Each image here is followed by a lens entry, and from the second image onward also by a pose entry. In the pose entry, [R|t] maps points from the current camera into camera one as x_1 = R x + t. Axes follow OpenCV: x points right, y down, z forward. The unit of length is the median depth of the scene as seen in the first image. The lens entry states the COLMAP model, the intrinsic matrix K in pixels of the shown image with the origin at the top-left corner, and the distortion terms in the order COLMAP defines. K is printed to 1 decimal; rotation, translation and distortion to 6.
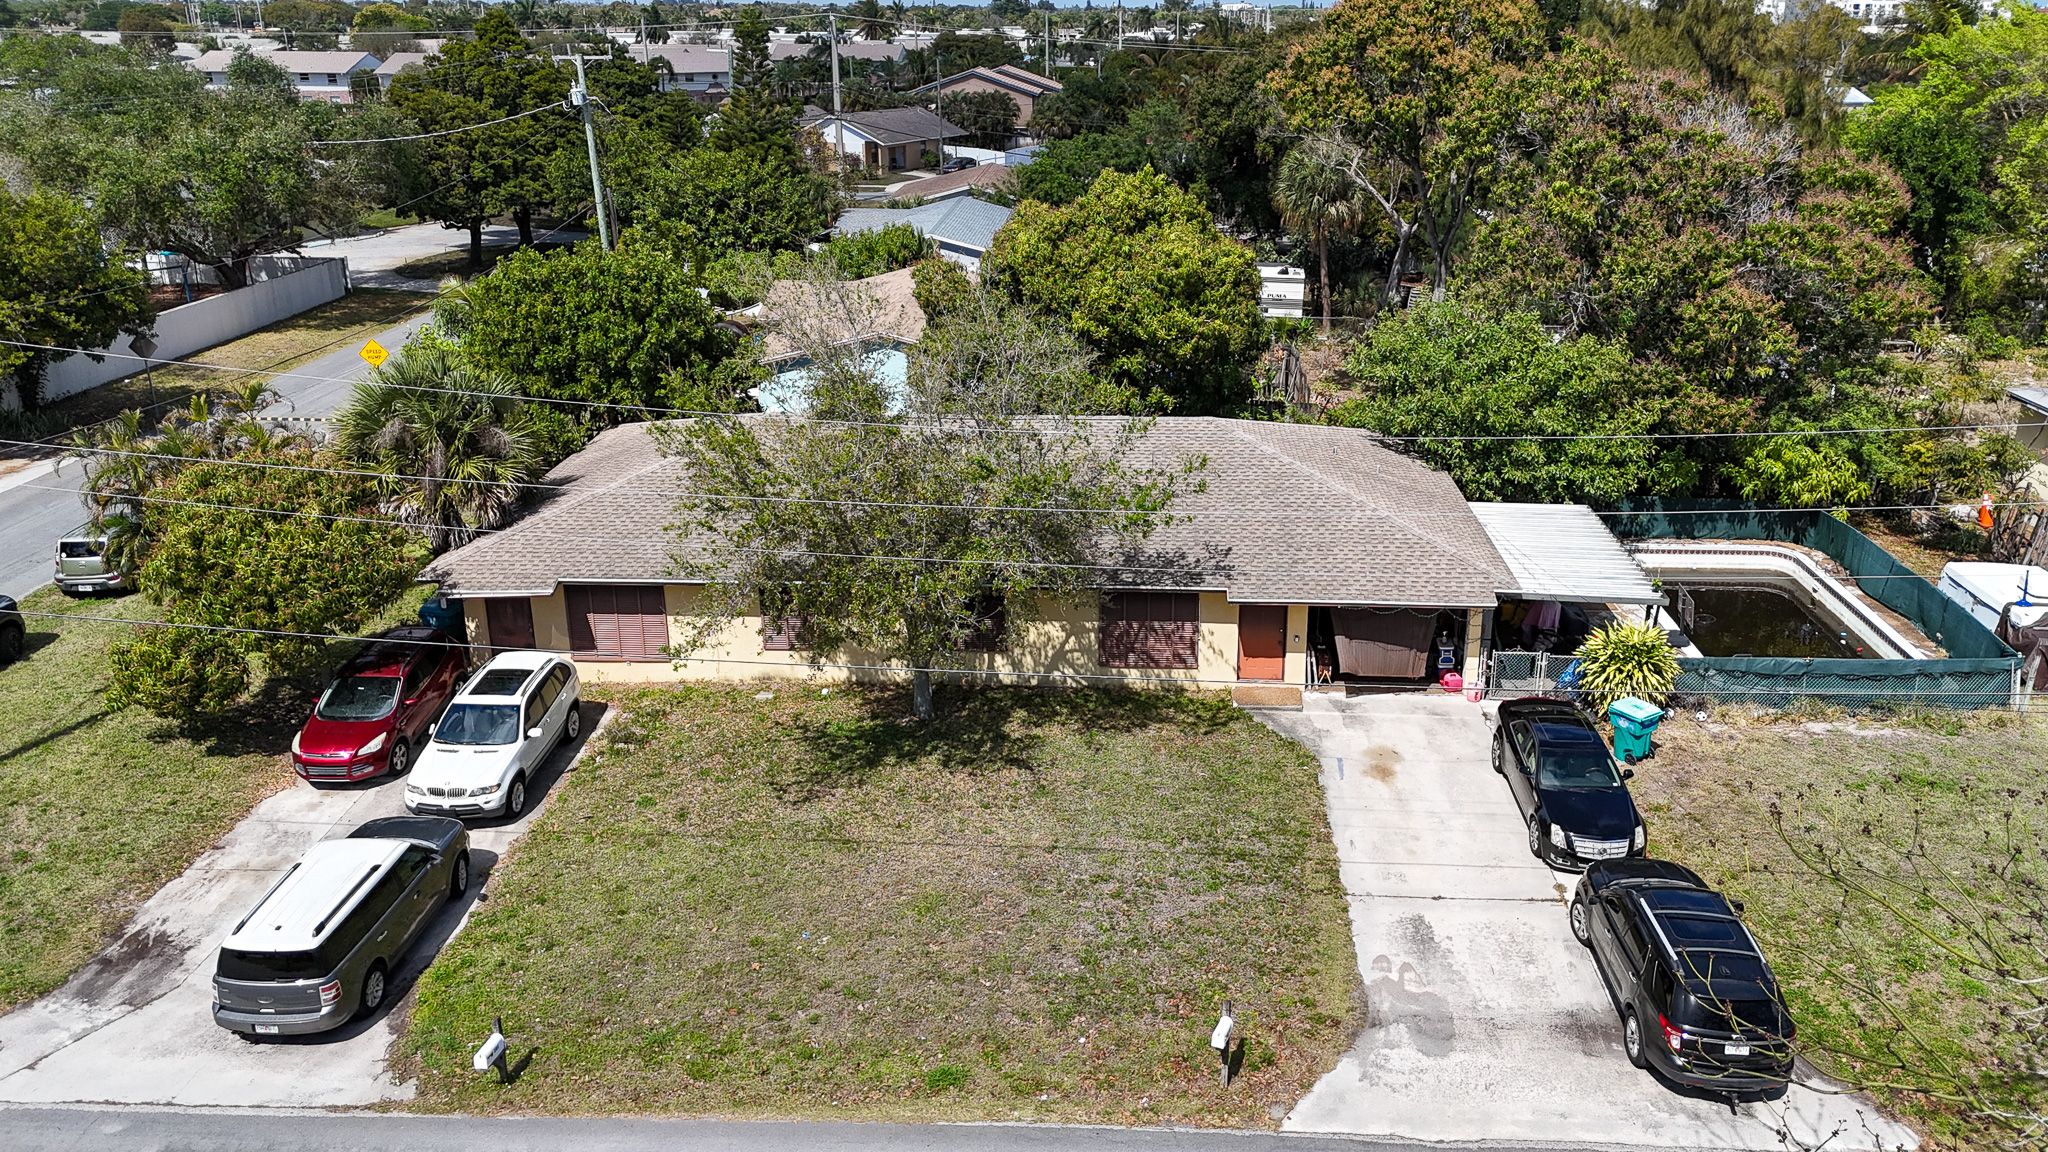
lens RADIAL K [[1617.9, 0, 1084.8], [0, 1617.9, 586.0], [0, 0, 1]] dist [0.065445, -0.061604]
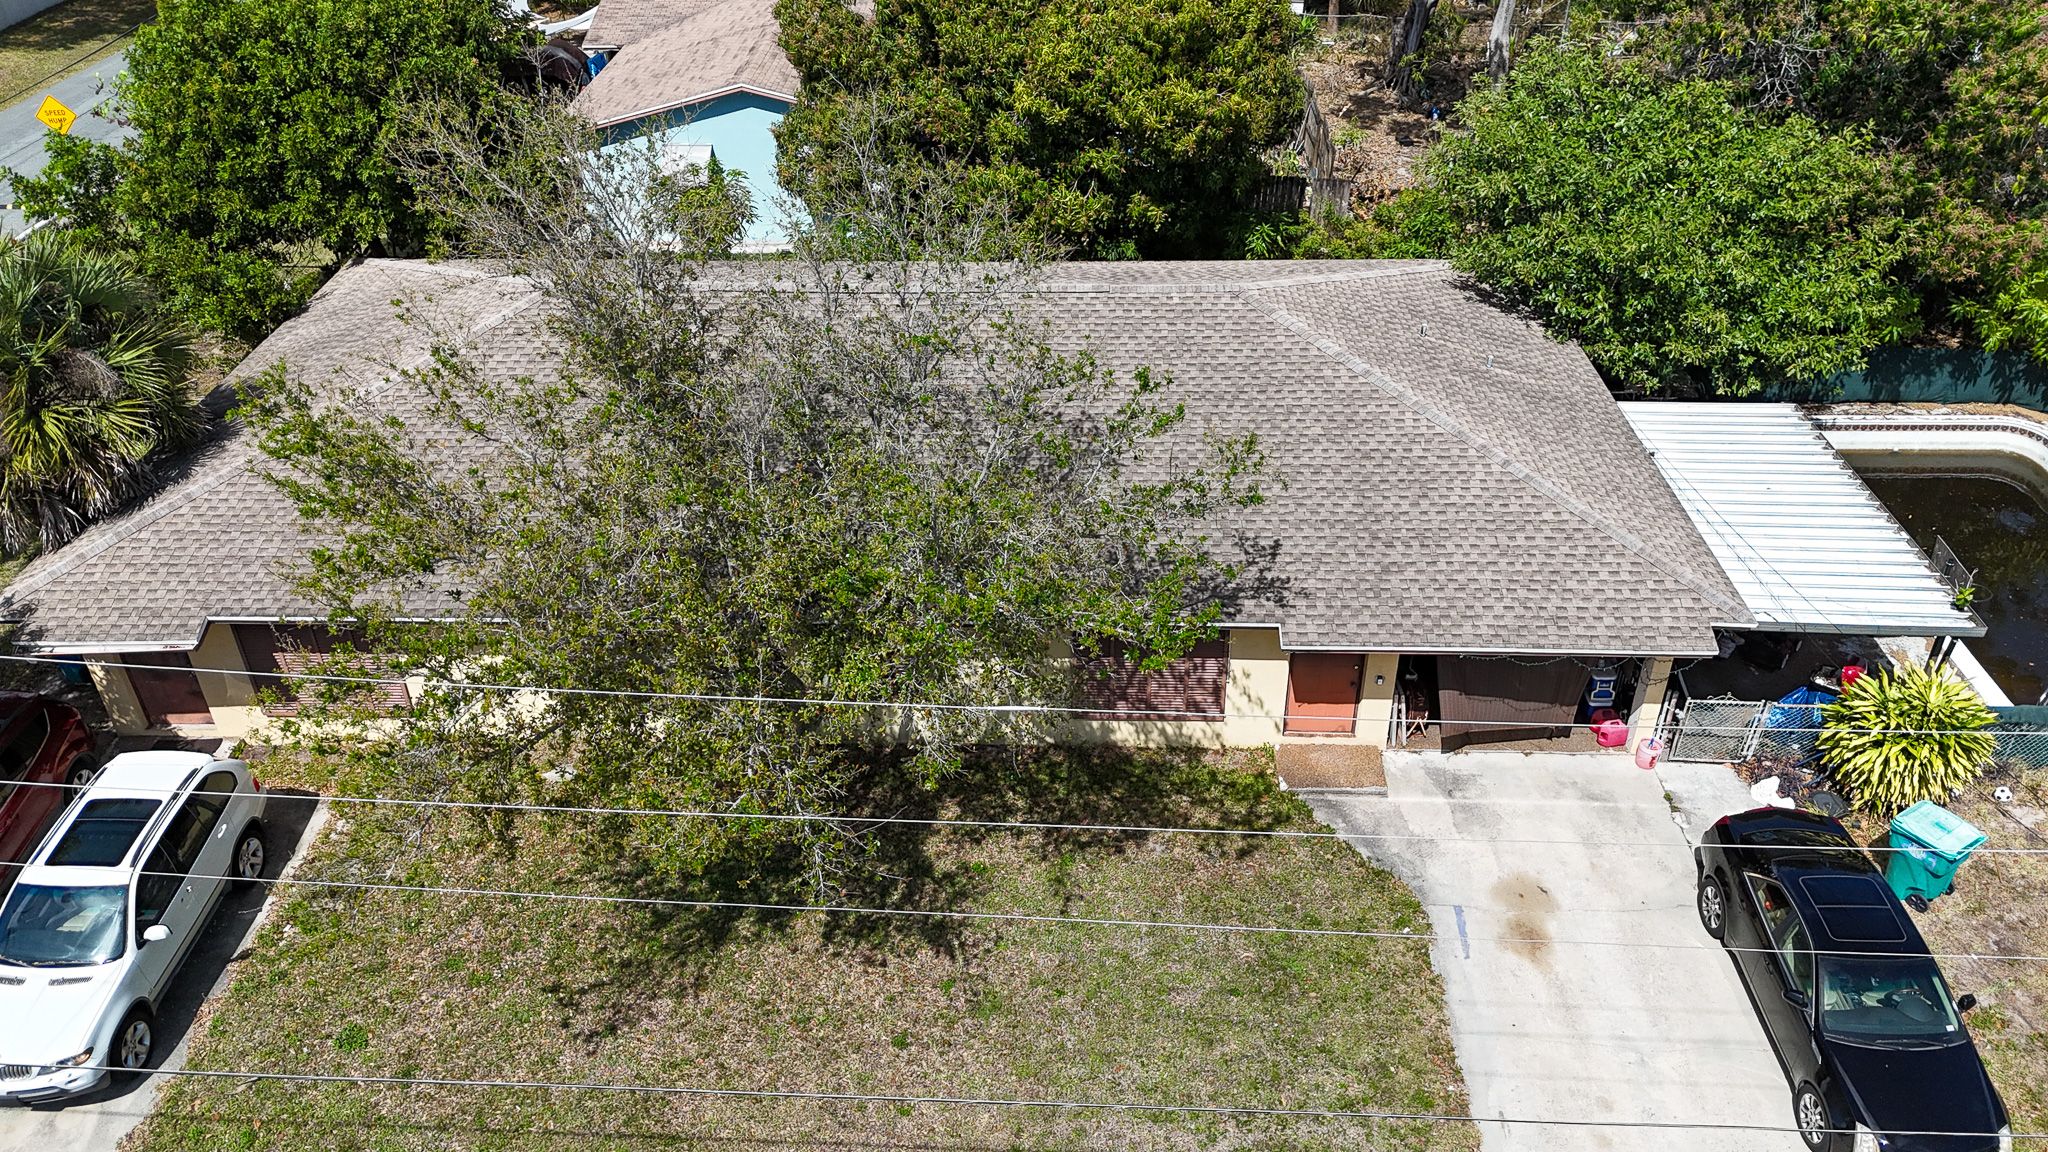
lens RADIAL K [[1546.6, 0, 1031.8], [0, 1546.6, 645.0], [0, 0, 1]] dist [0.039407, -0.023485]
pose [[0.999833, -0.017706, 0.004503, -0.009867], [0.015912, 0.965073, 0.261496, -0.145363], [-0.008976, -0.261381, 0.965194, 0.415368]]
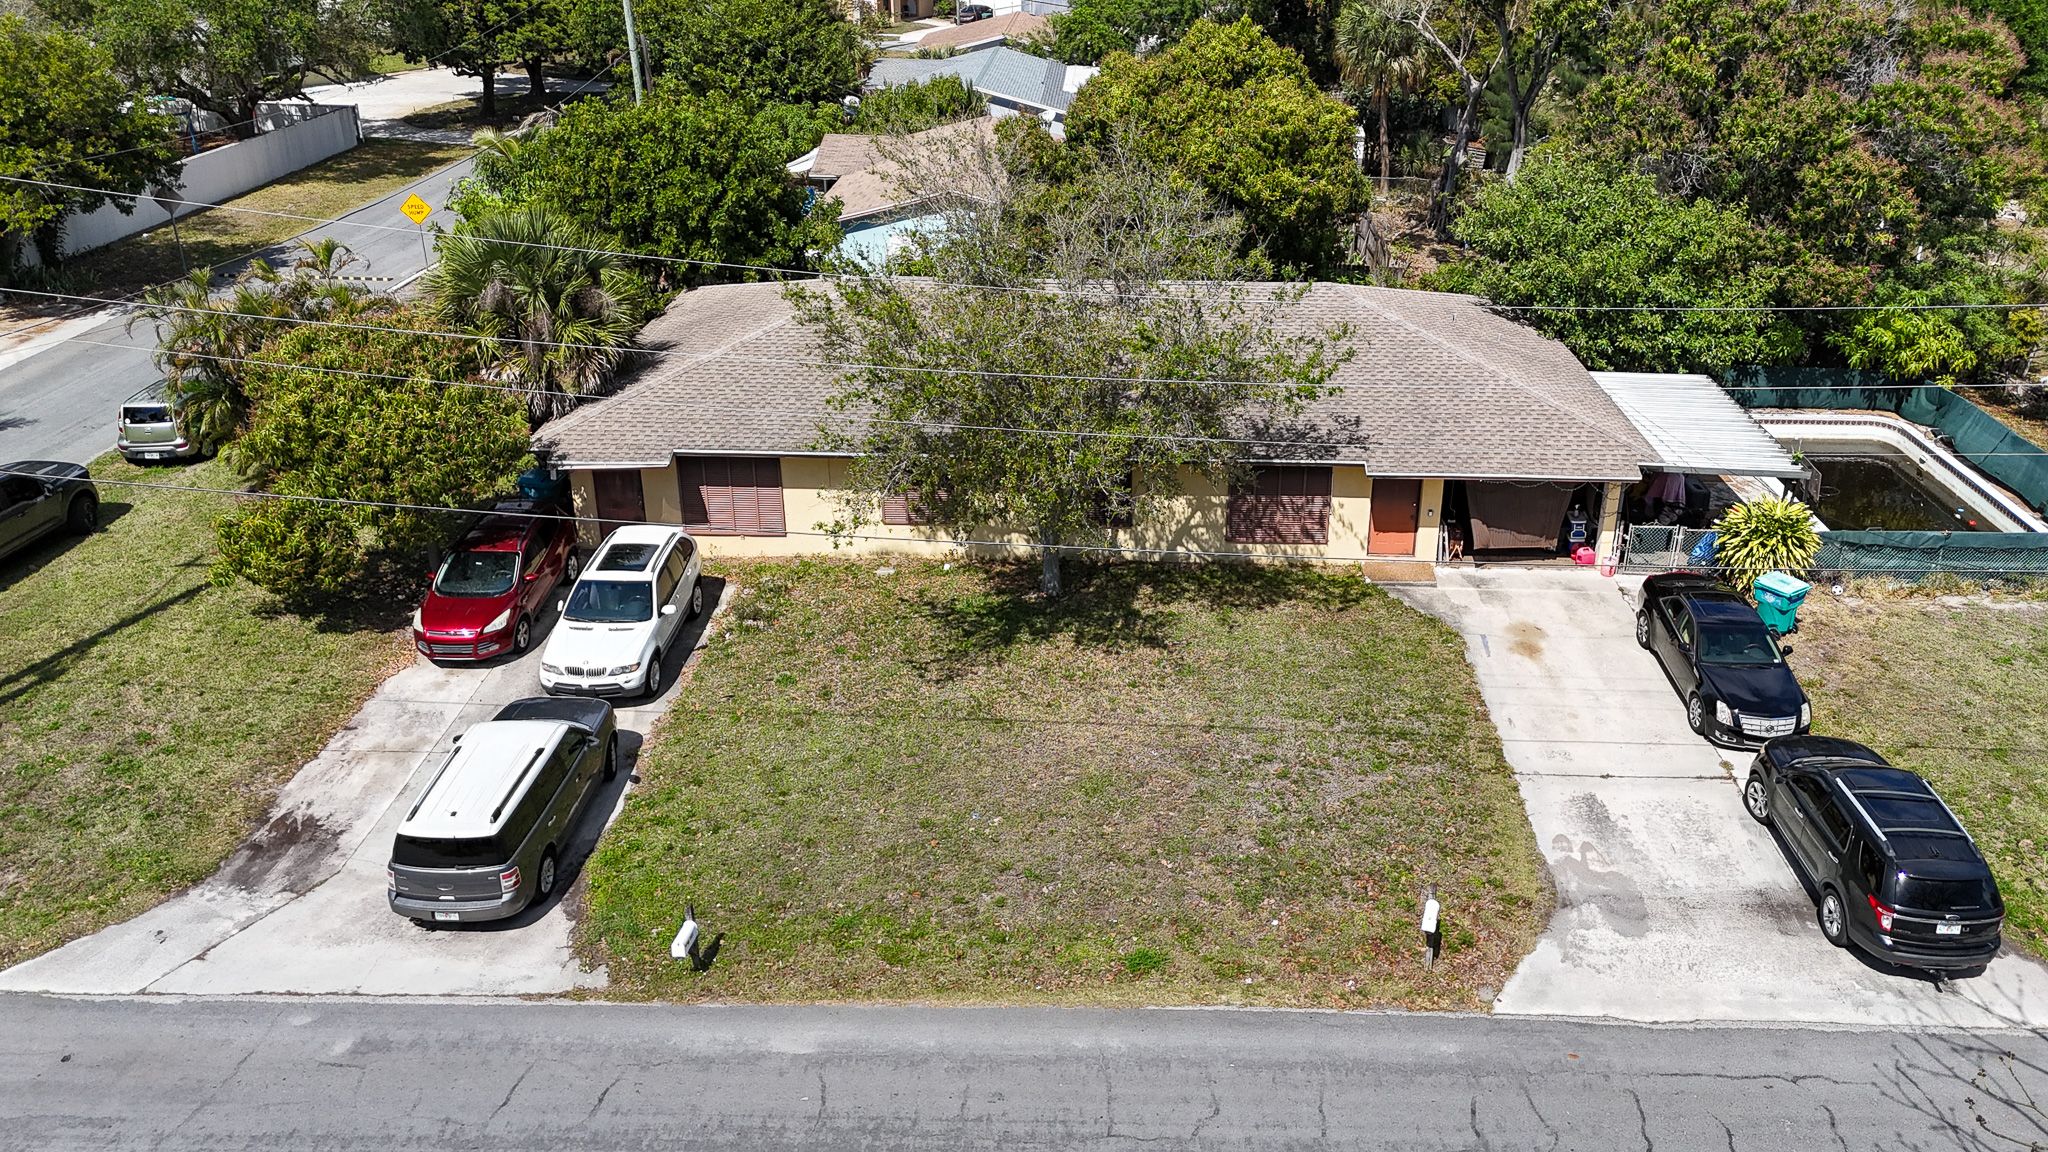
lens RADIAL K [[1617.9, 0, 1118.9], [0, 1617.9, 575.5], [0, 0, 1]] dist [0.065445, -0.061604]
pose [[0.999424, -0.000563, 0.033919, -0.091761], [-0.002065, 0.996998, 0.077405, -0.005279], [-0.033861, -0.077430, 0.996423, 0.024760]]
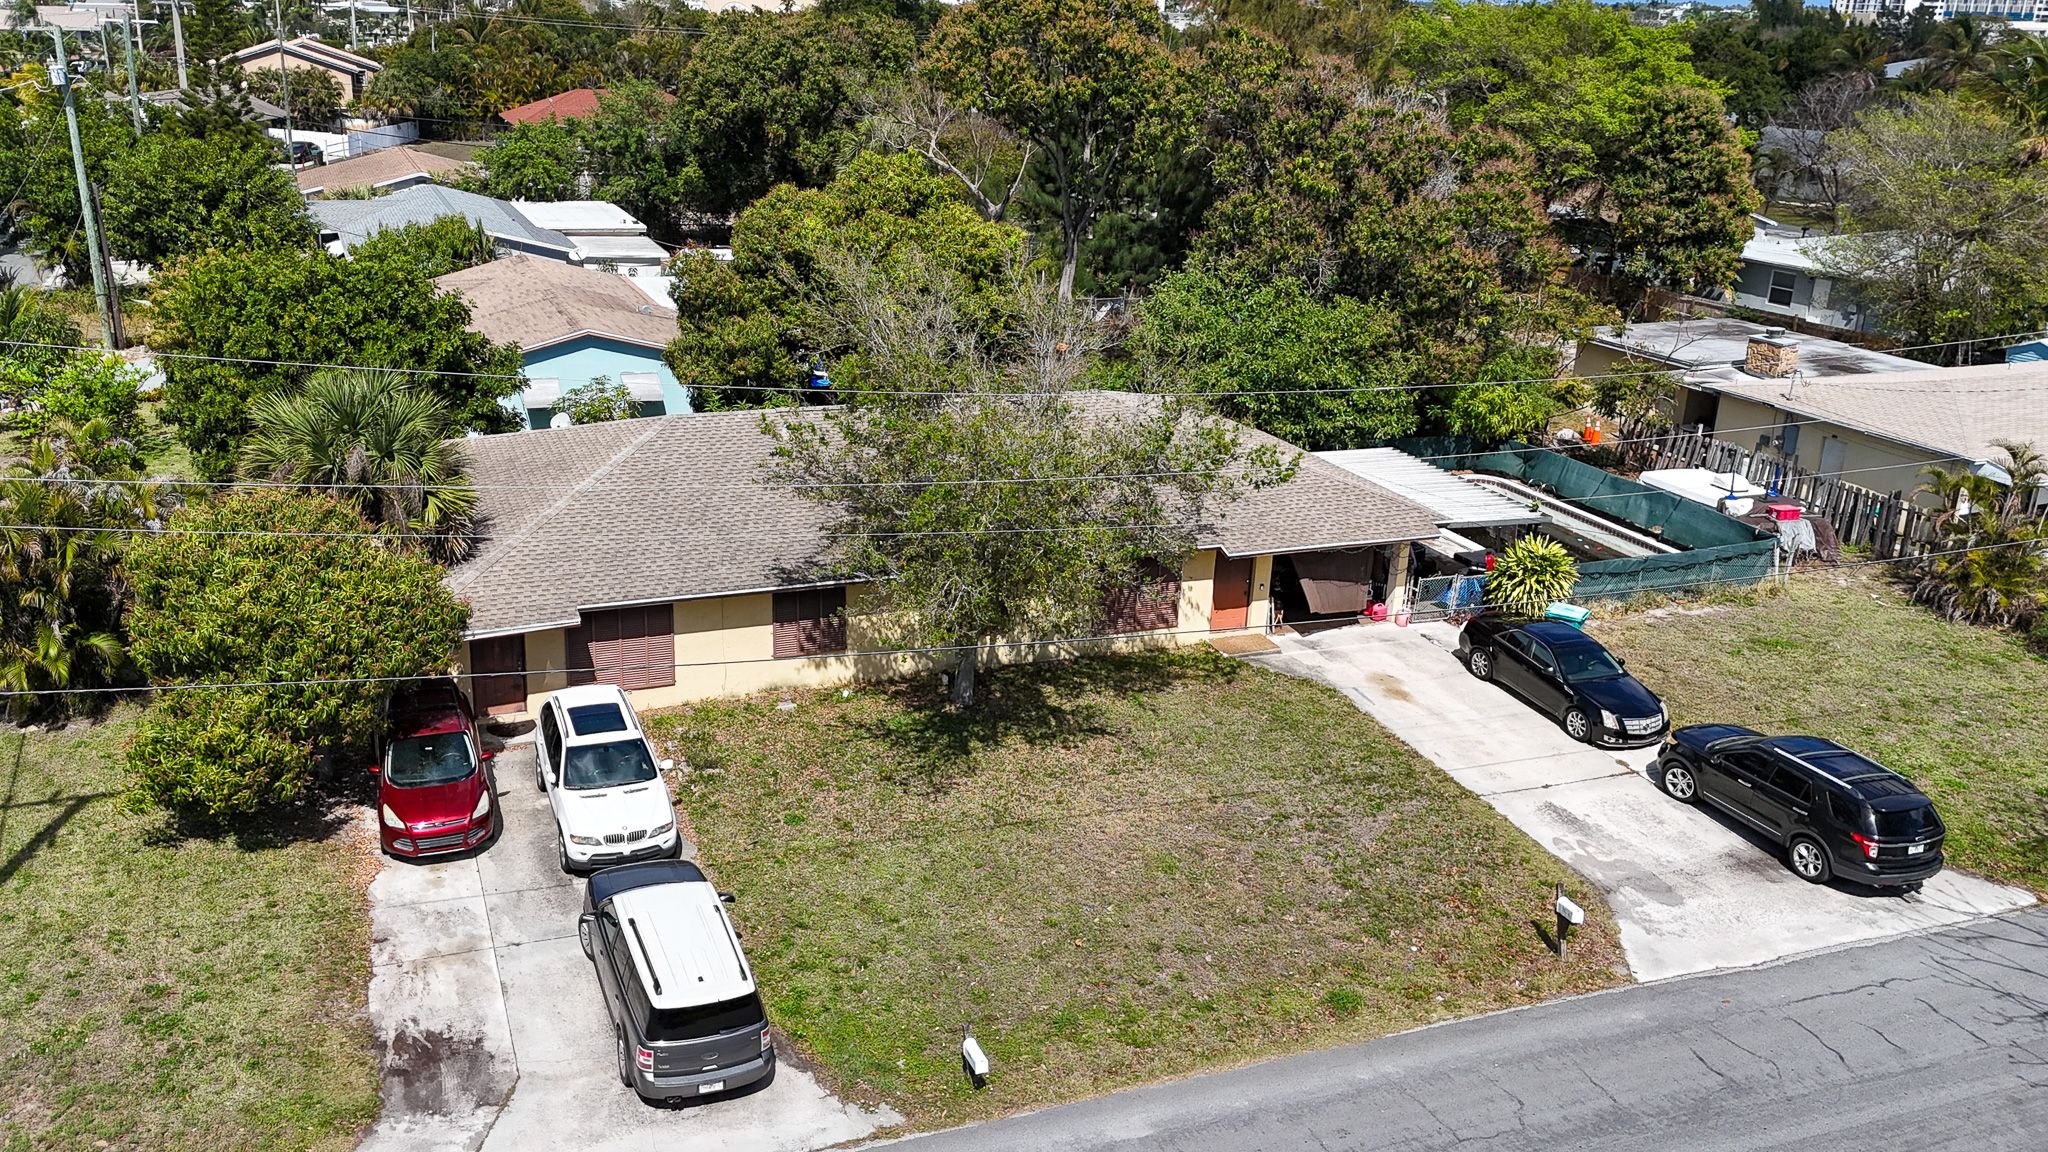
lens RADIAL K [[1714.6, 0, 913.3], [0, 1714.6, 580.0], [0, 0, 1]] dist [0.054055, -0.049195]
pose [[0.926172, -0.104308, 0.362388, -0.496143], [0.106783, 0.994194, 0.013251, -0.011762], [-0.361666, 0.026424, 0.931933, 0.027842]]
